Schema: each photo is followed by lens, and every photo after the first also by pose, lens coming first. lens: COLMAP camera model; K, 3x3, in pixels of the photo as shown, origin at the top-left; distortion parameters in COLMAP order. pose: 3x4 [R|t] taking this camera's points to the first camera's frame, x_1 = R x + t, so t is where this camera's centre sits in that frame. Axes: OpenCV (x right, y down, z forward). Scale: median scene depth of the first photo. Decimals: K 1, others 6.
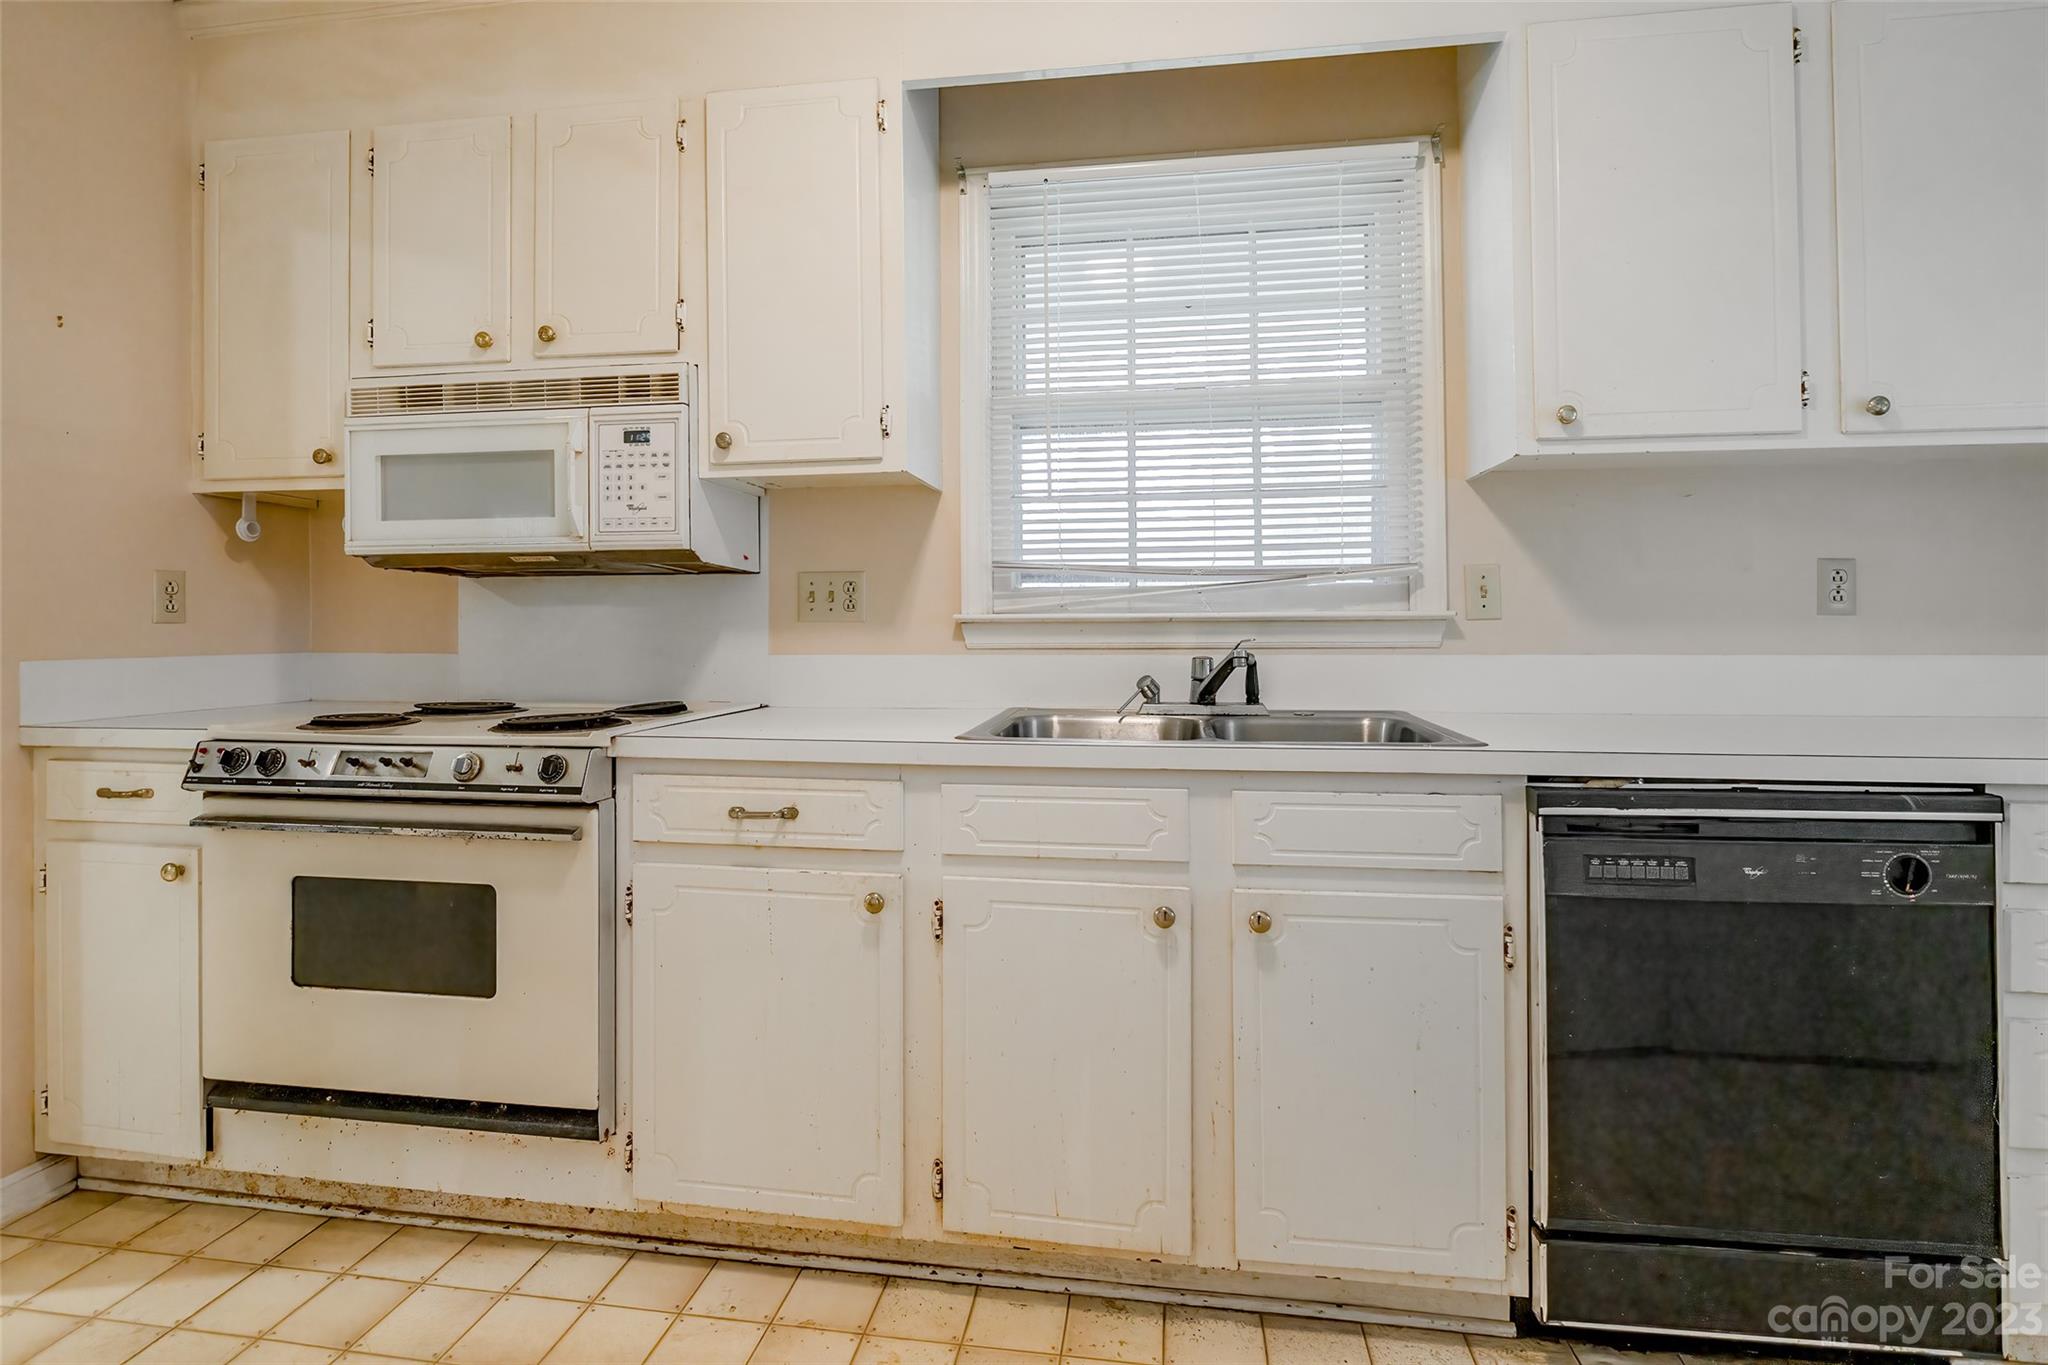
lens RADIAL K [[948.6, 0, 1043.0], [0, 948.6, 645.9], [0, 0, 1]] dist [-0.011901, 0.000728]
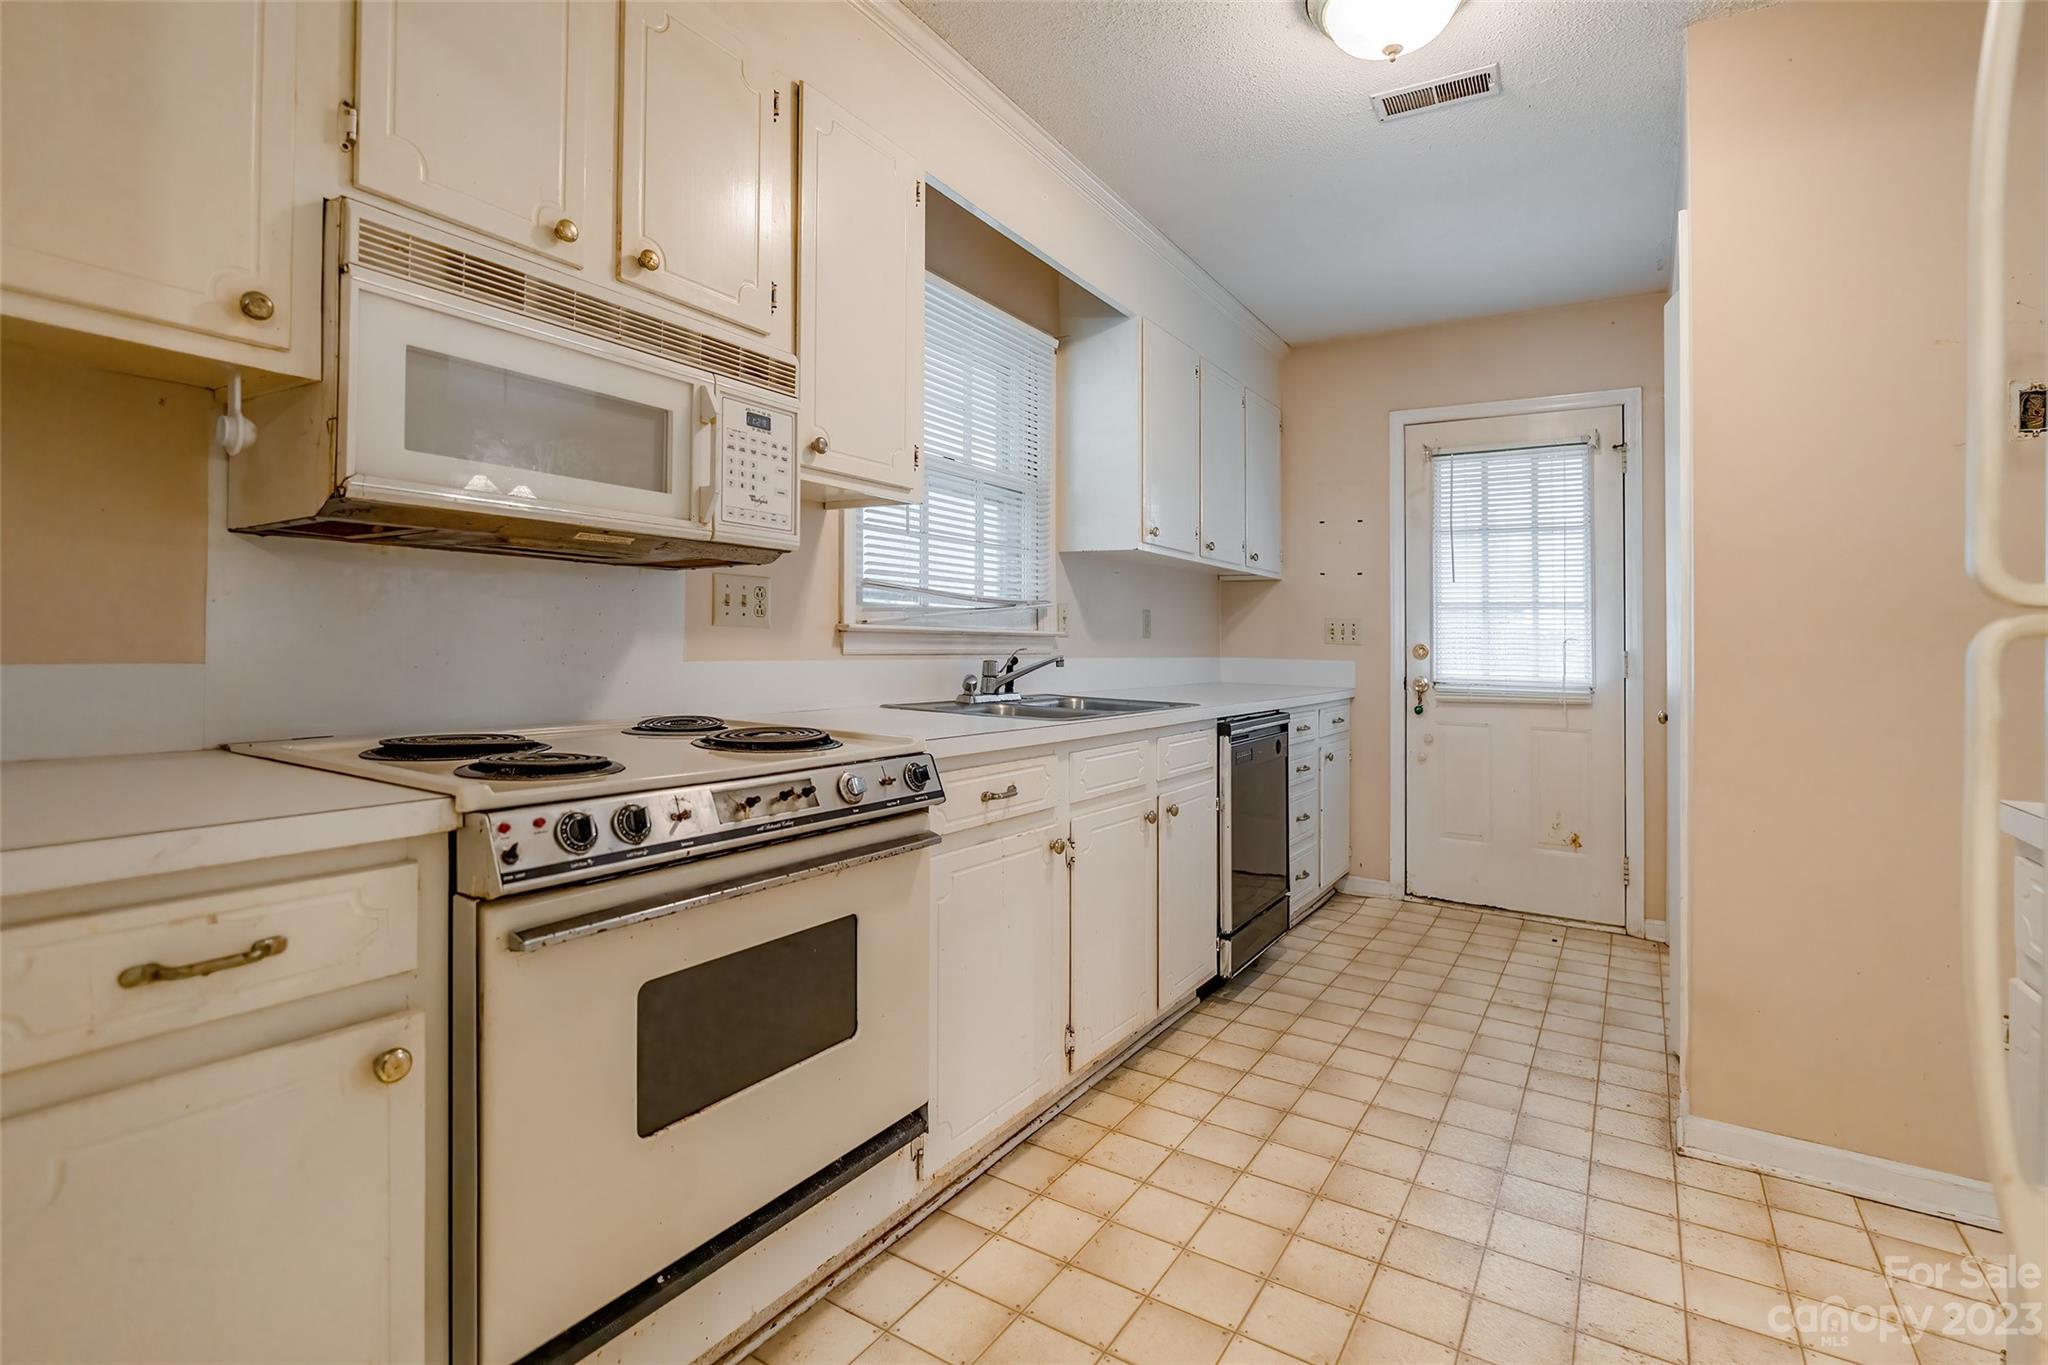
lens RADIAL K [[948.6, 0, 1015.8], [0, 948.6, 646.6], [0, 0, 1]] dist [-0.011901, 0.000728]
pose [[0.425240, 0.006469, 0.905057, -1.236526], [-0.007738, 0.999964, -0.003512, -0.005094], [-0.905047, -0.005510, 0.425275, 0.424101]]
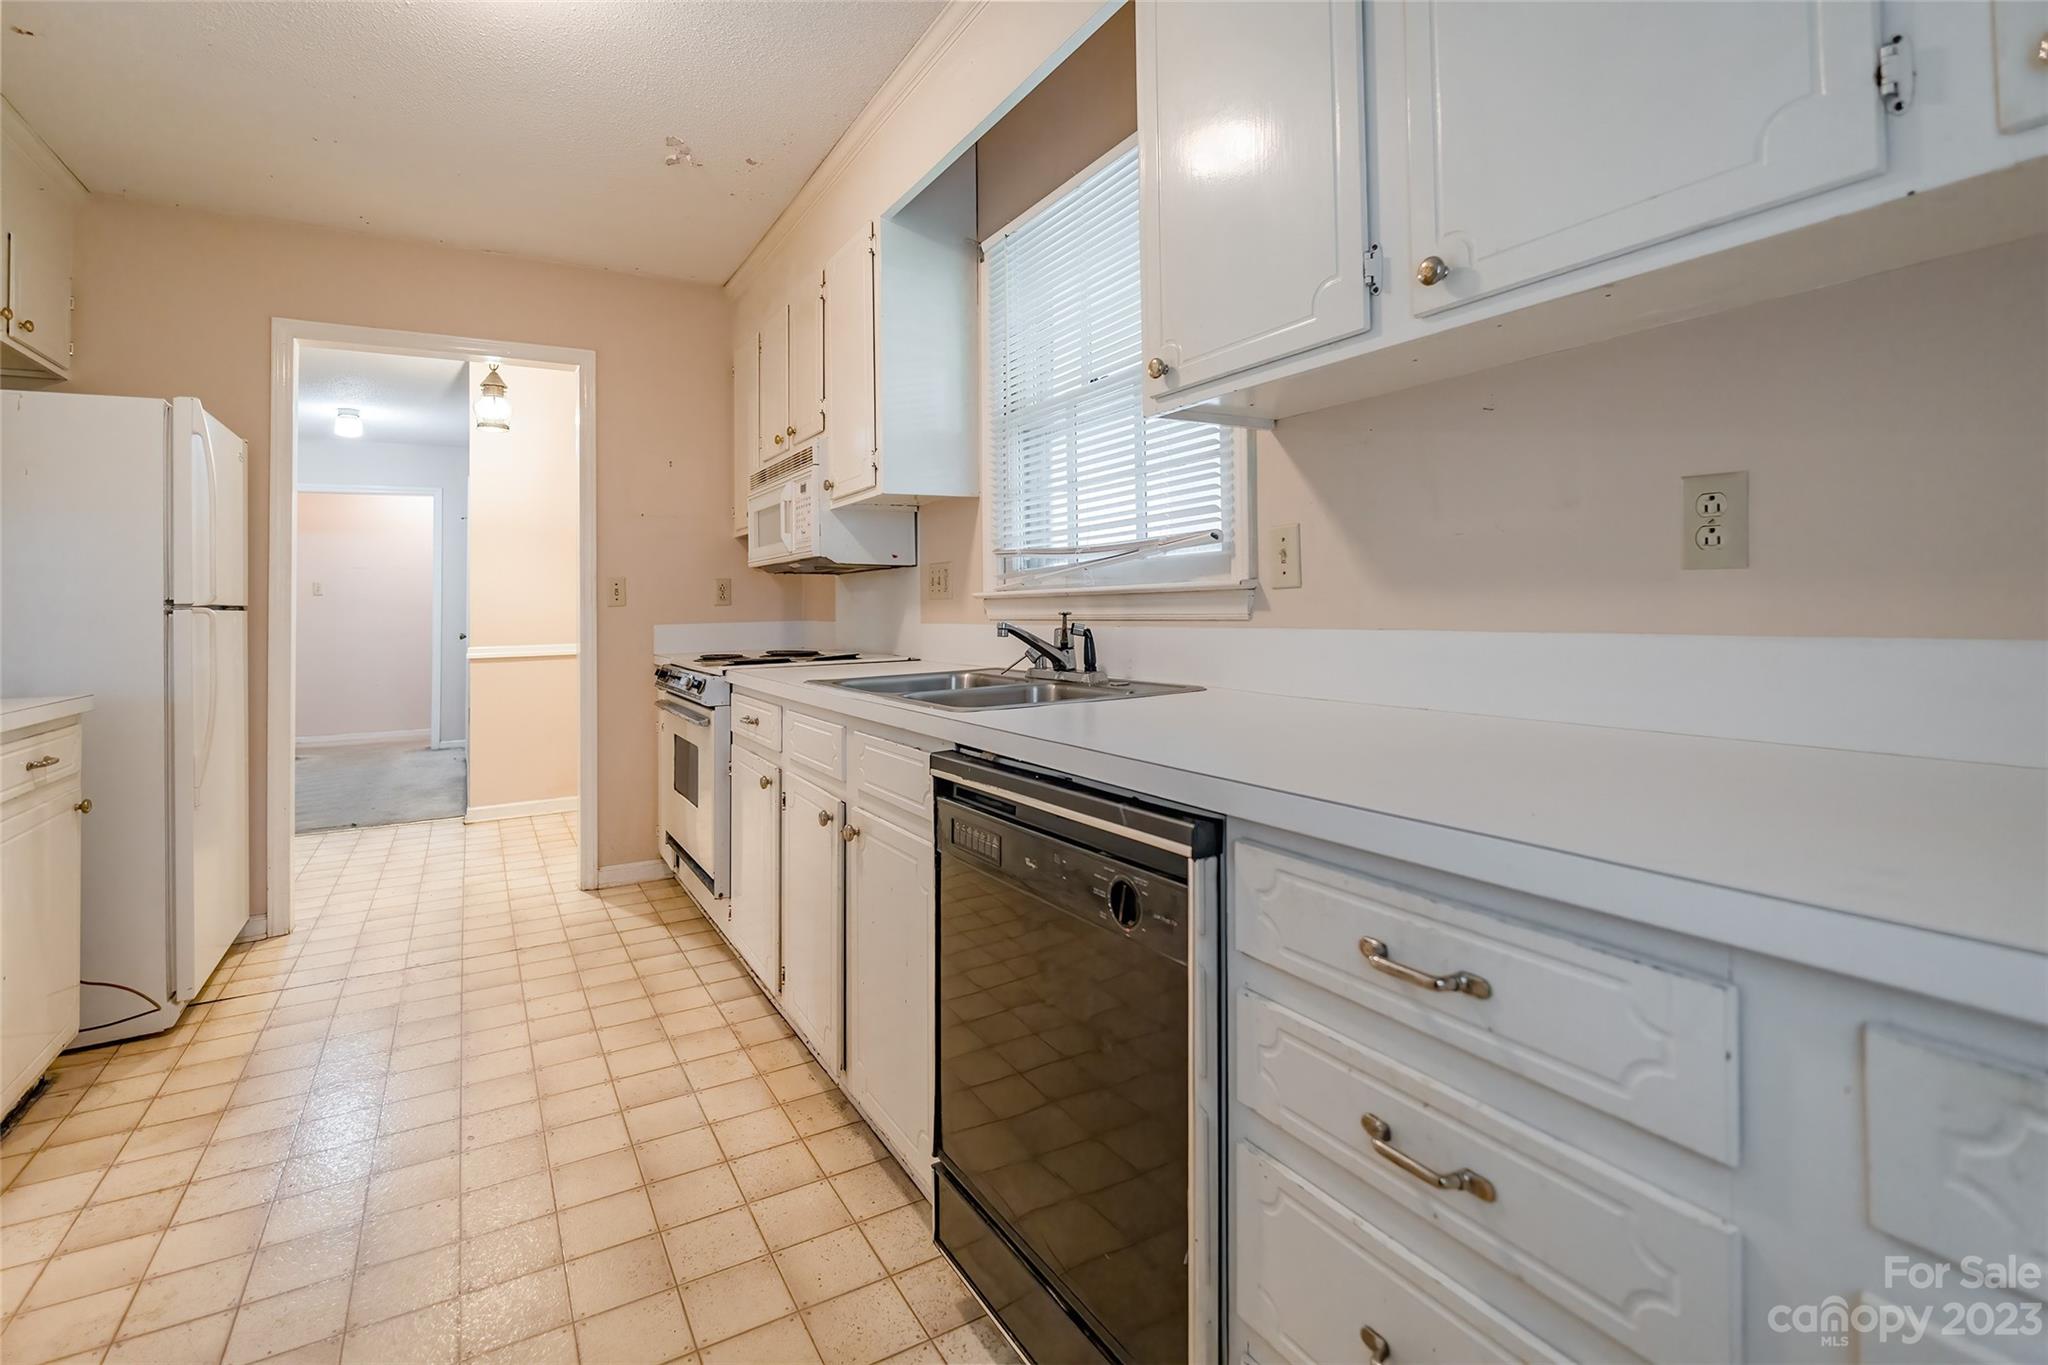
lens RADIAL K [[948.6, 0, 1029.6], [0, 948.6, 610.5], [0, 0, 1]] dist [-0.011901, 0.000728]
pose [[0.625195, -0.004713, -0.780454, 1.155189], [0.006072, 0.999981, -0.001175, -0.008953], [0.780445, -0.004004, 0.625212, 0.316318]]
